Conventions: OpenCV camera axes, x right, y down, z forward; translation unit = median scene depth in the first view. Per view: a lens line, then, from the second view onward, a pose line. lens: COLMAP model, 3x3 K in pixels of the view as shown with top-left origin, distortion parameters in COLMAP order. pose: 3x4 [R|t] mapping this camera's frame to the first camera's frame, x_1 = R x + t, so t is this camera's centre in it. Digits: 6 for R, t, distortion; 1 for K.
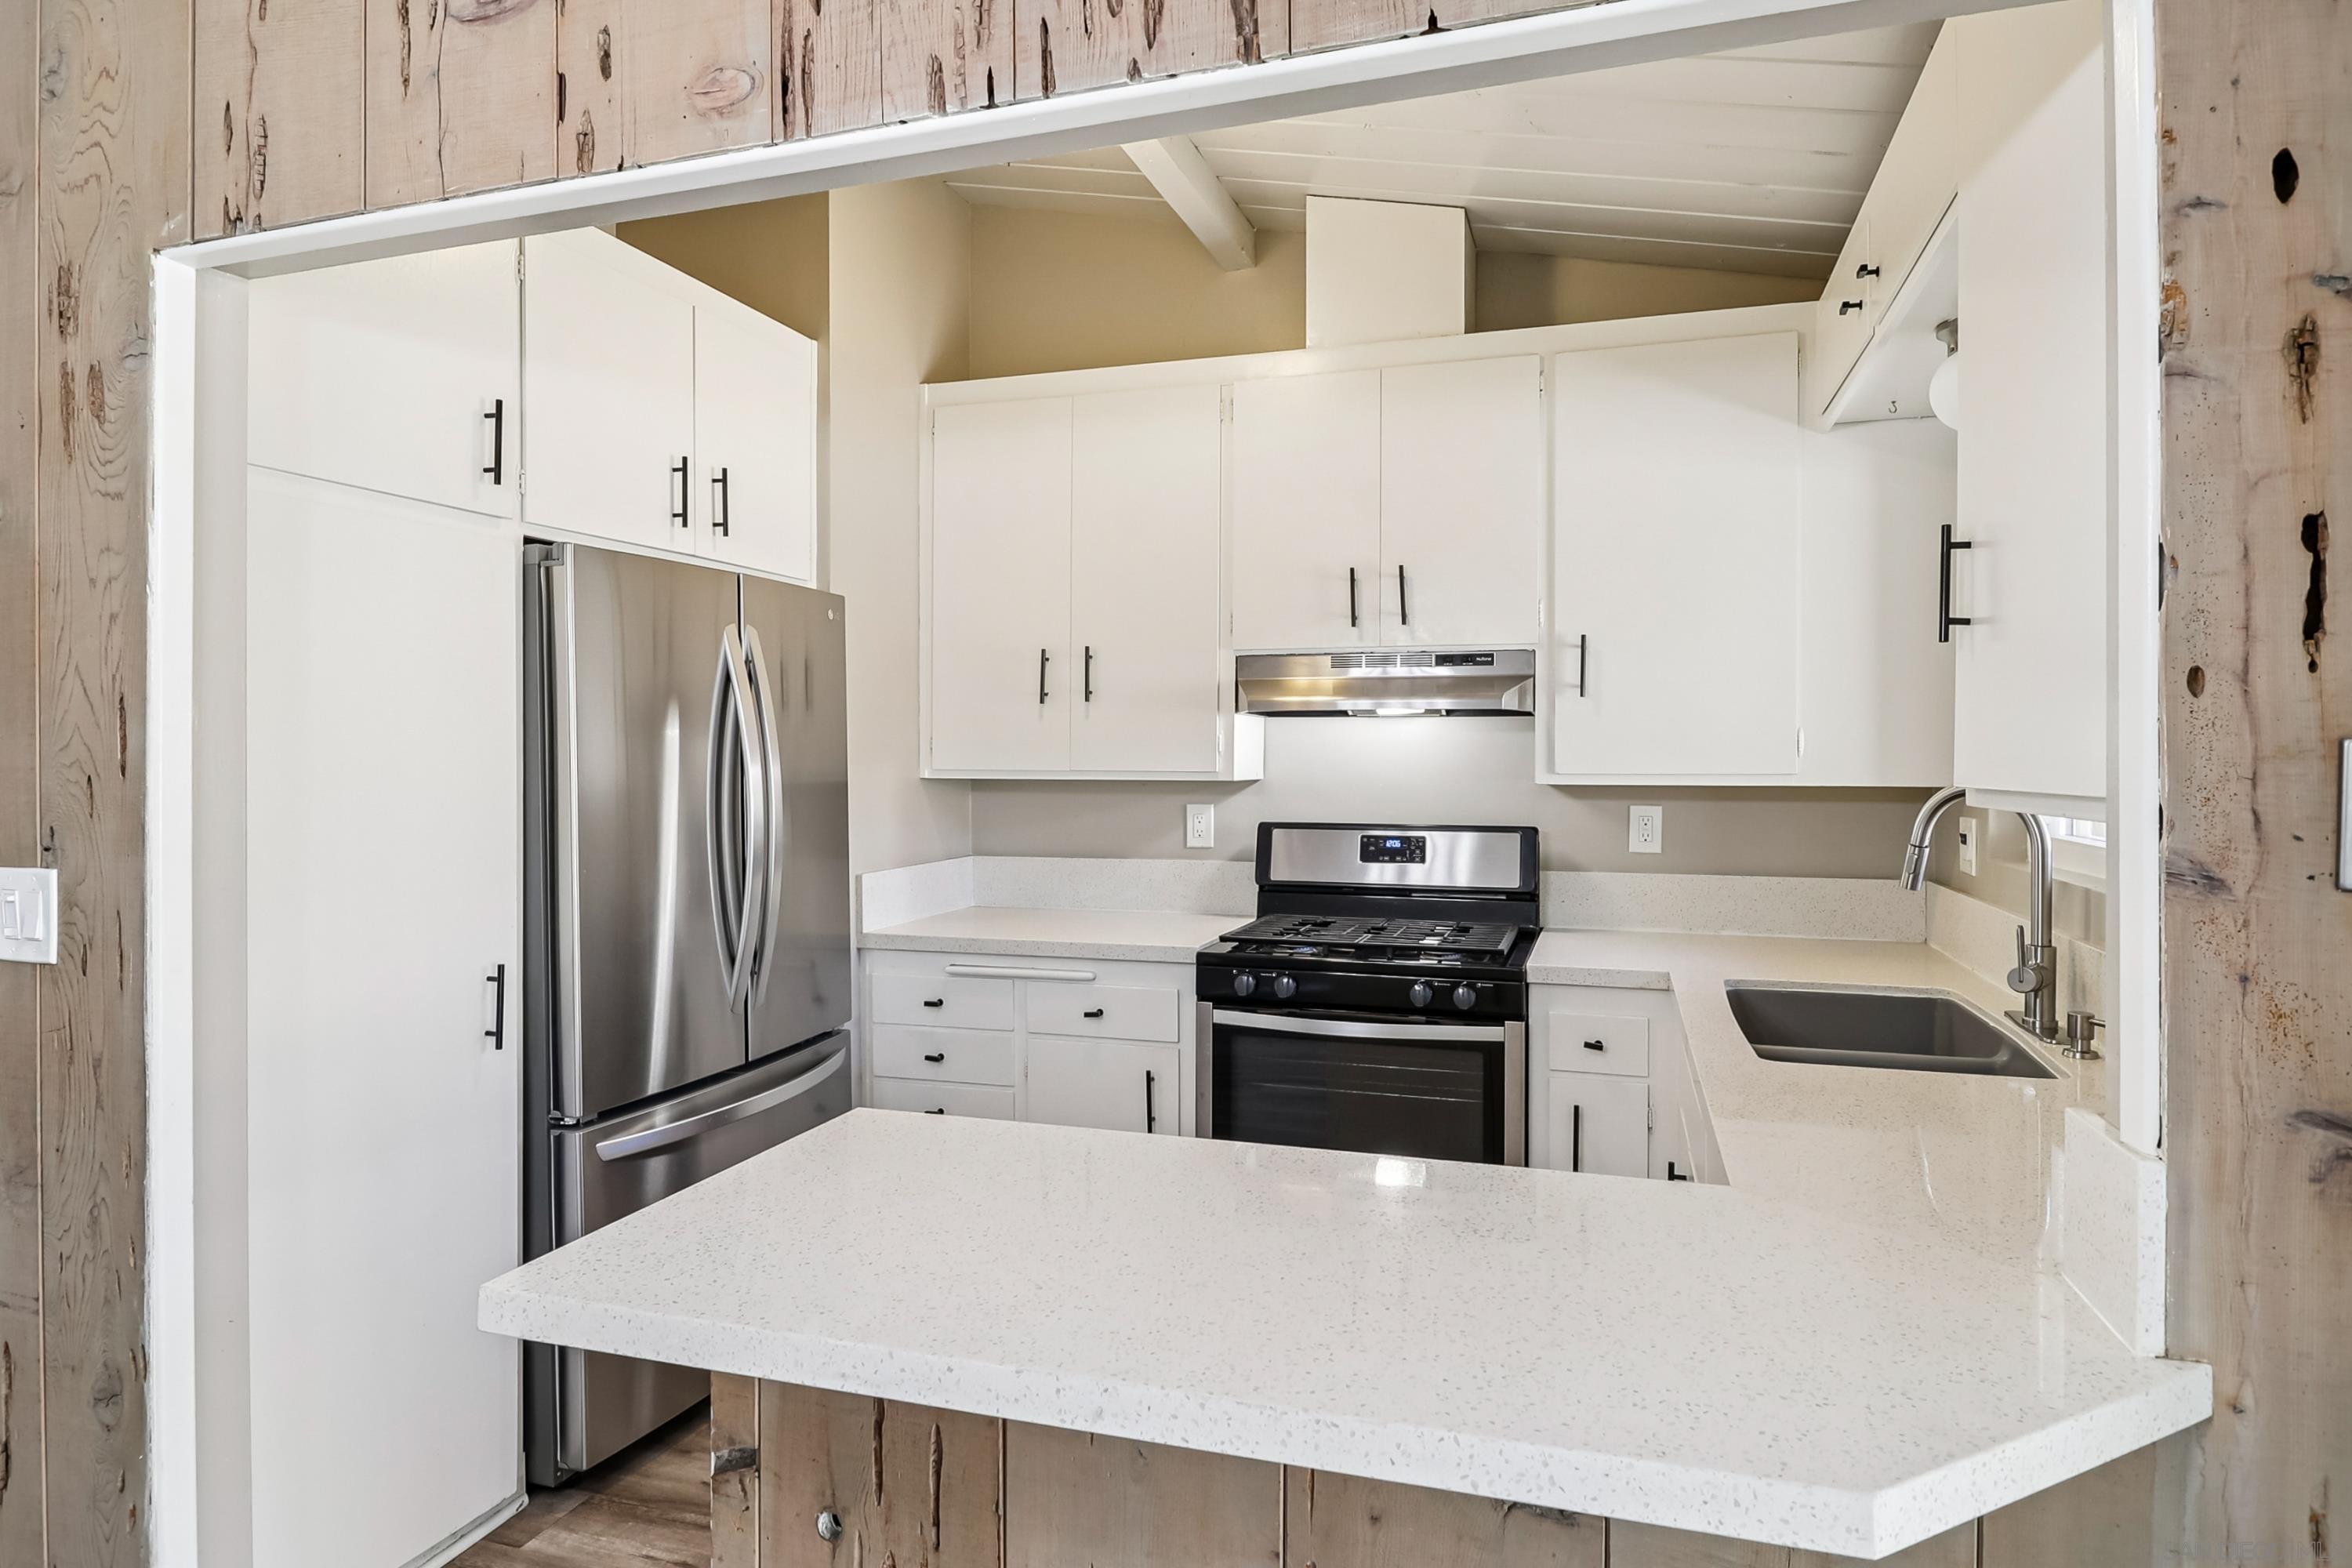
lens RADIAL K [[1306.7, 0, 1170.6], [0, 1306.7, 766.1], [0, 0, 1]] dist [0.013332, -0.017881]
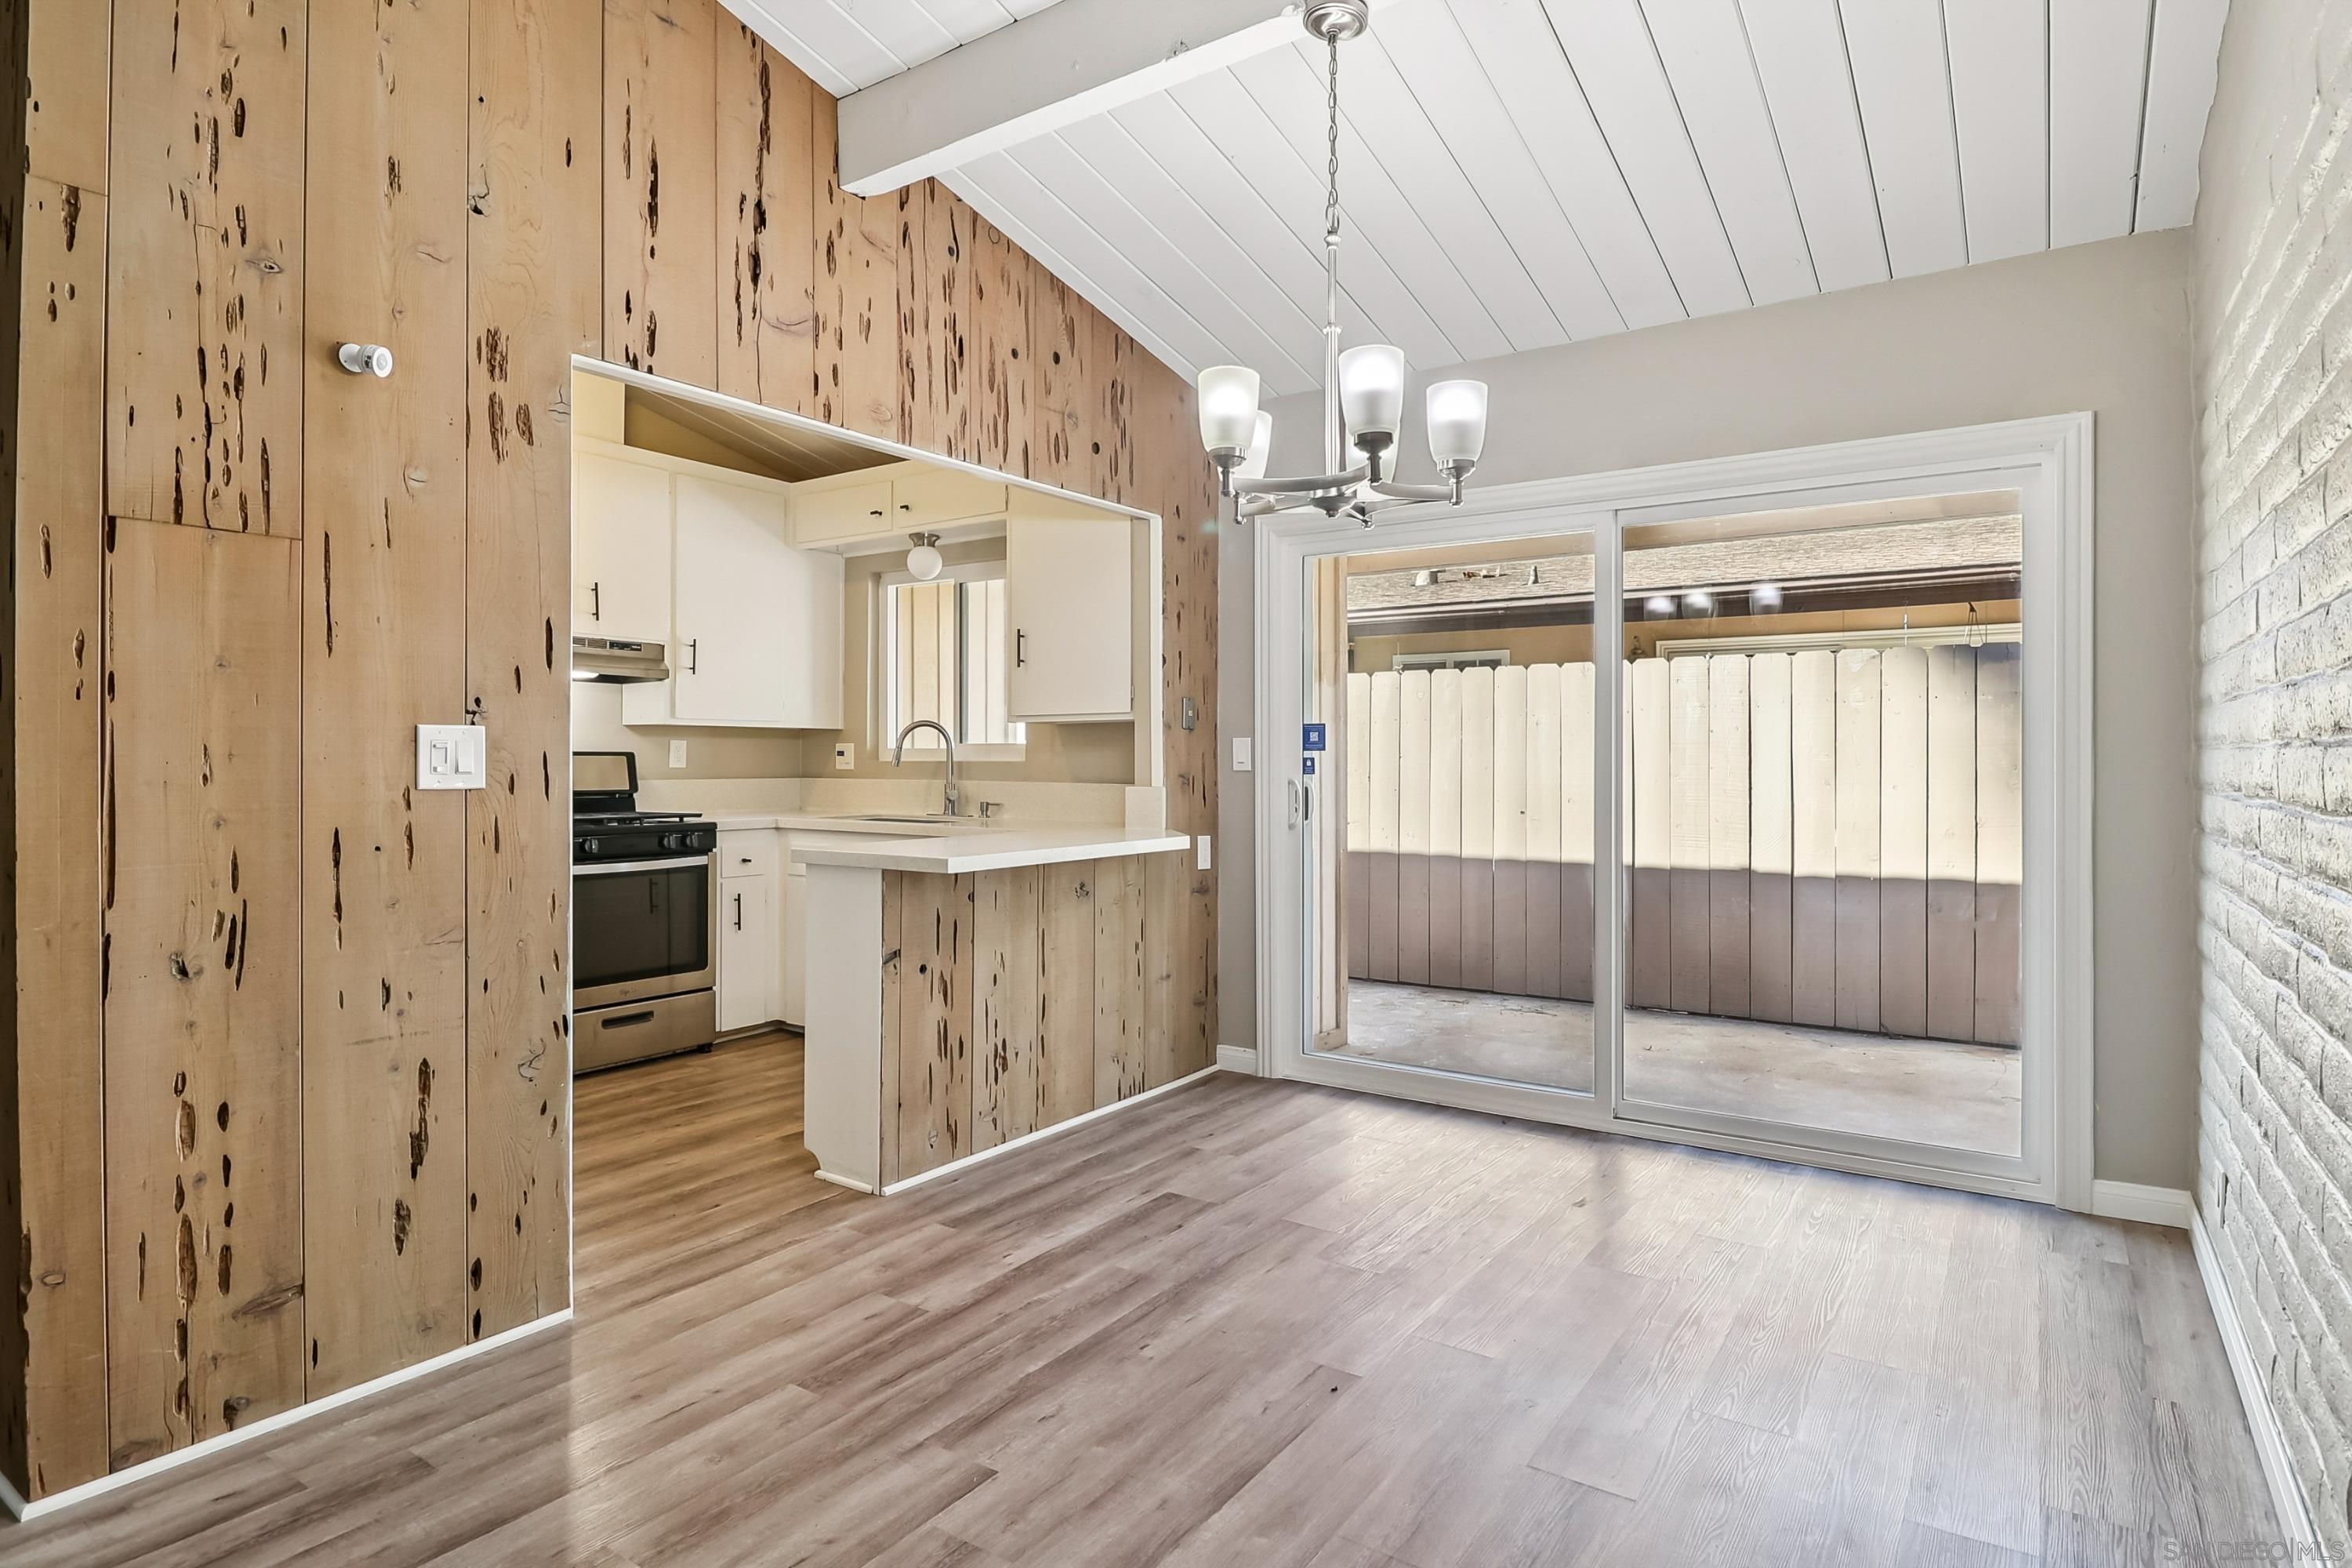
lens RADIAL K [[1240.8, 0, 1165.5], [0, 1240.8, 761.2], [0, 0, 1]] dist [0.005405, -0.015608]
pose [[0.299107, 0.000691, 0.954219, -1.076023], [0.003297, 0.999993, -0.001757, 0.067869], [-0.954214, 0.003672, 0.299103, -0.098925]]
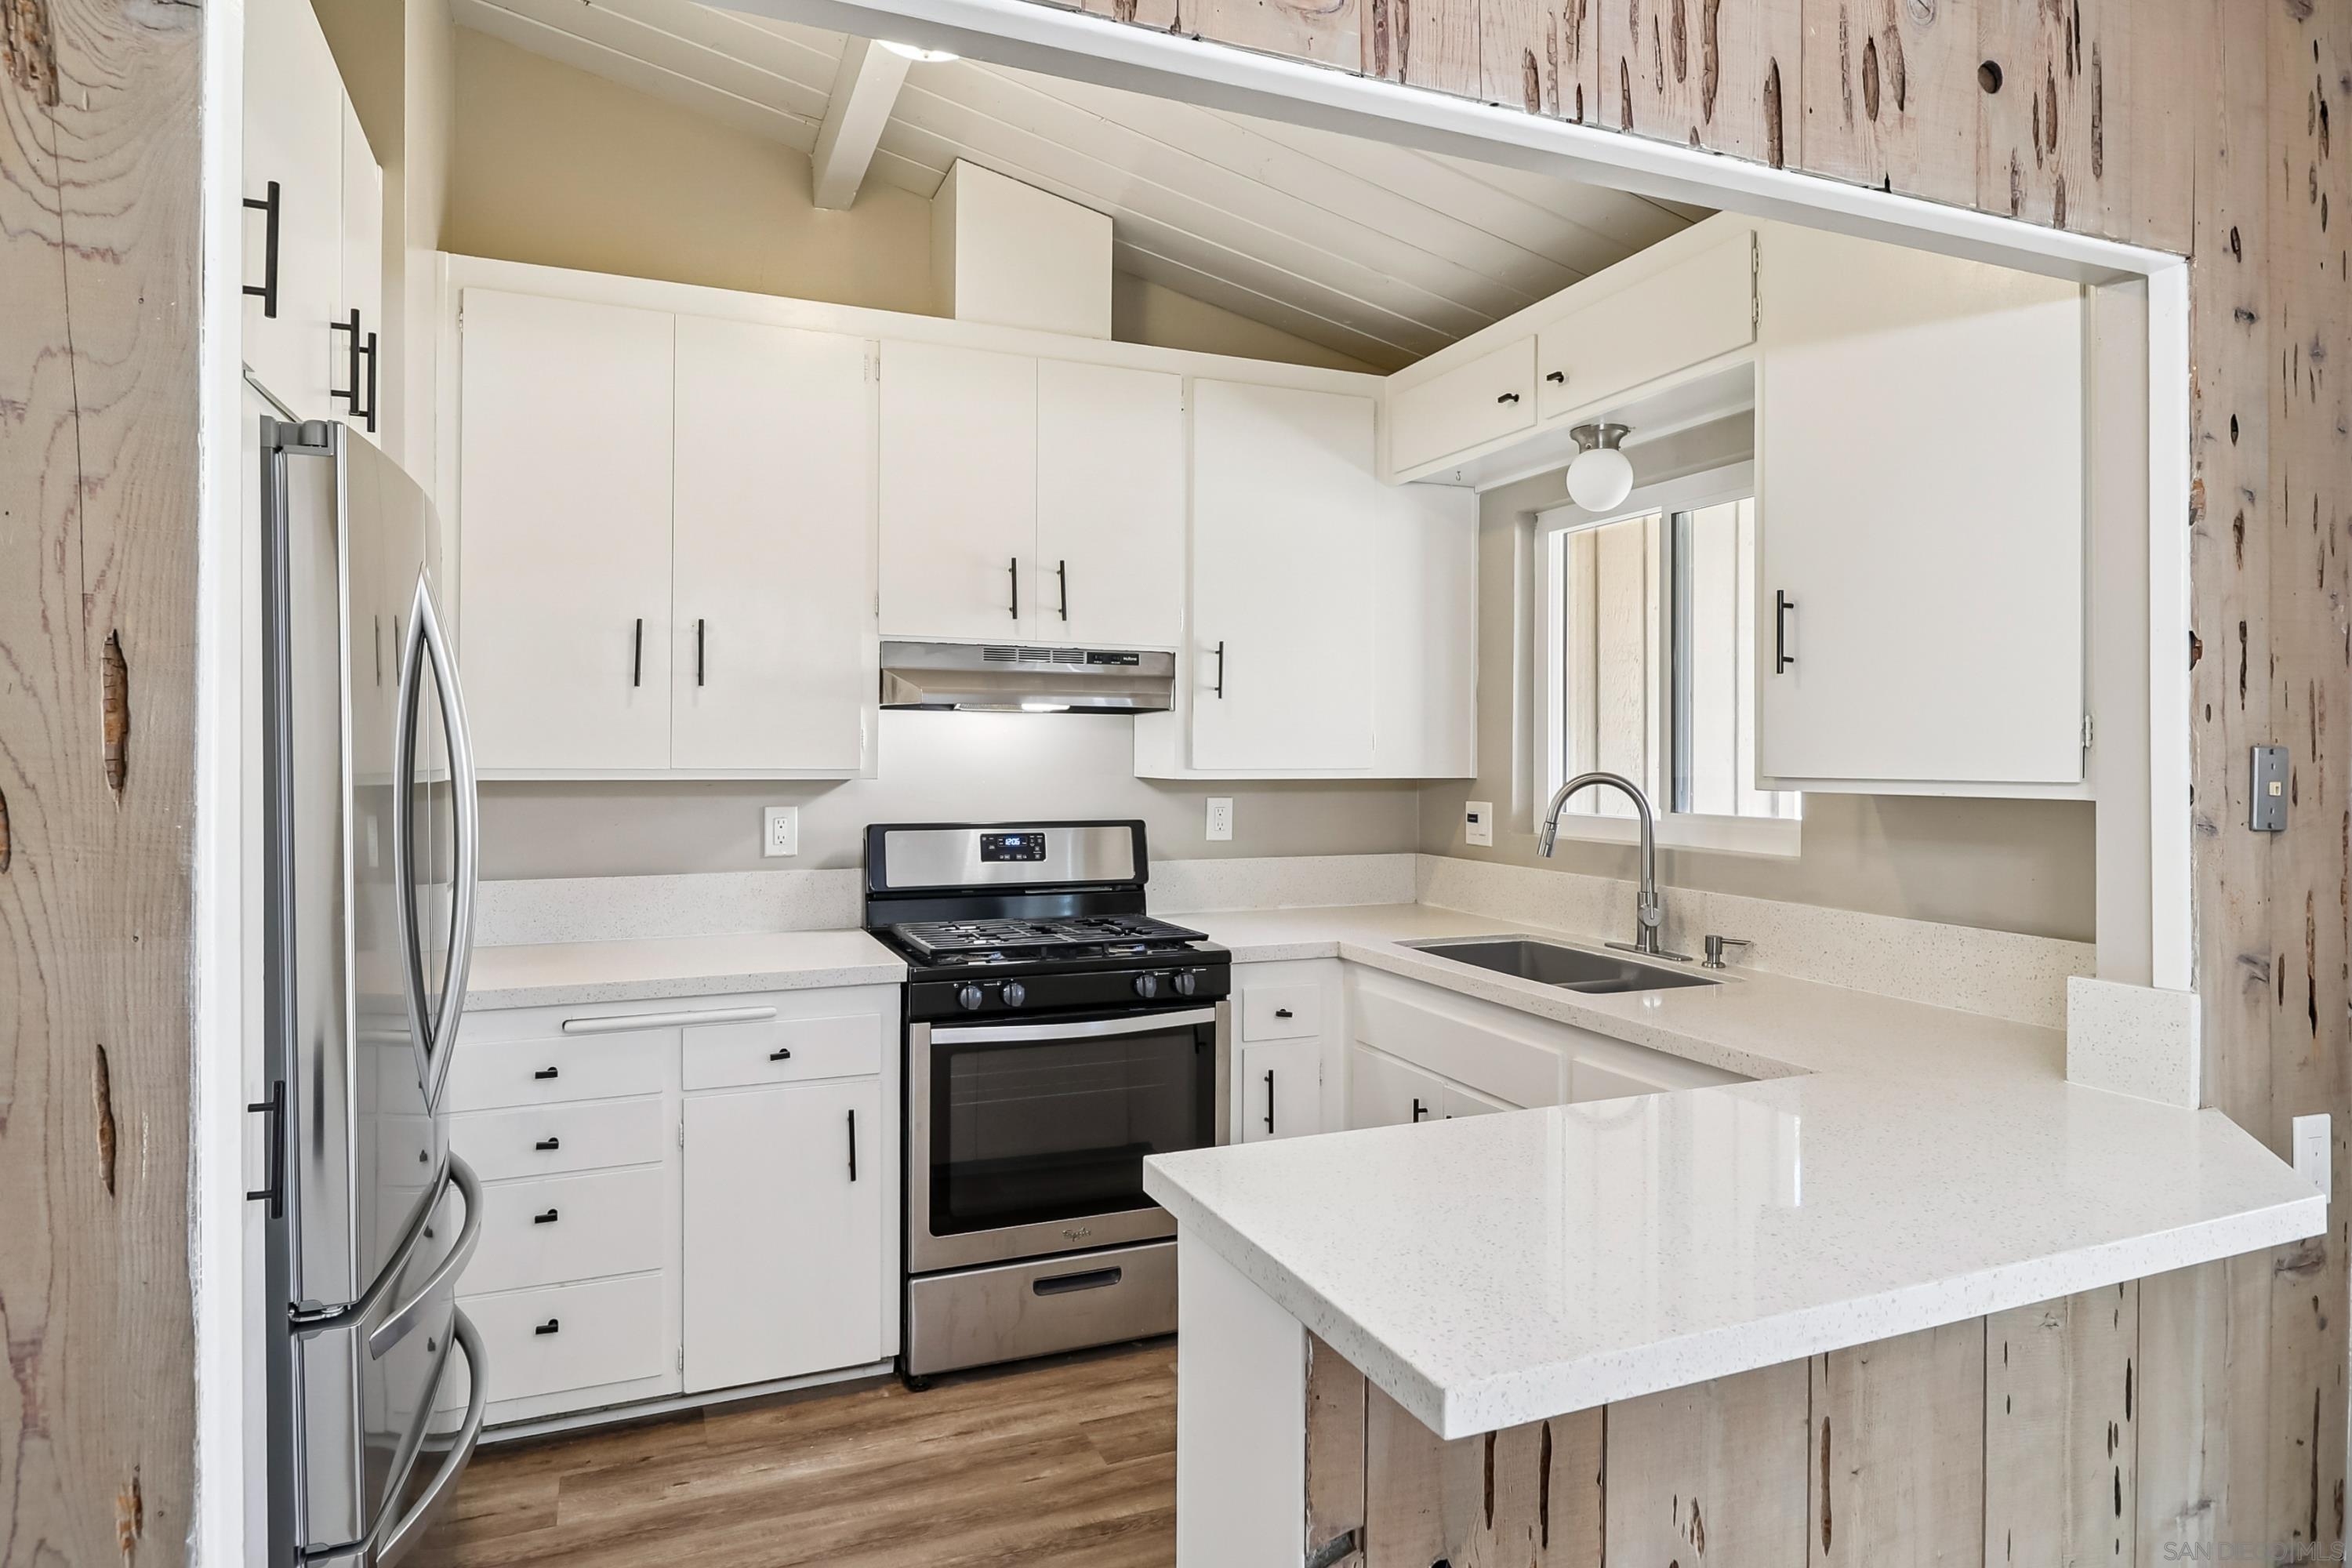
lens RADIAL K [[1355.6, 0, 1185.7], [0, 1355.6, 758.8], [0, 0, 1]] dist [0.014085, -0.020420]
pose [[0.759362, -0.000336, 0.650669, -0.438306], [0.001696, 0.999997, -0.001463, -0.001202], [-0.650666, 0.002215, 0.759360, 0.161080]]
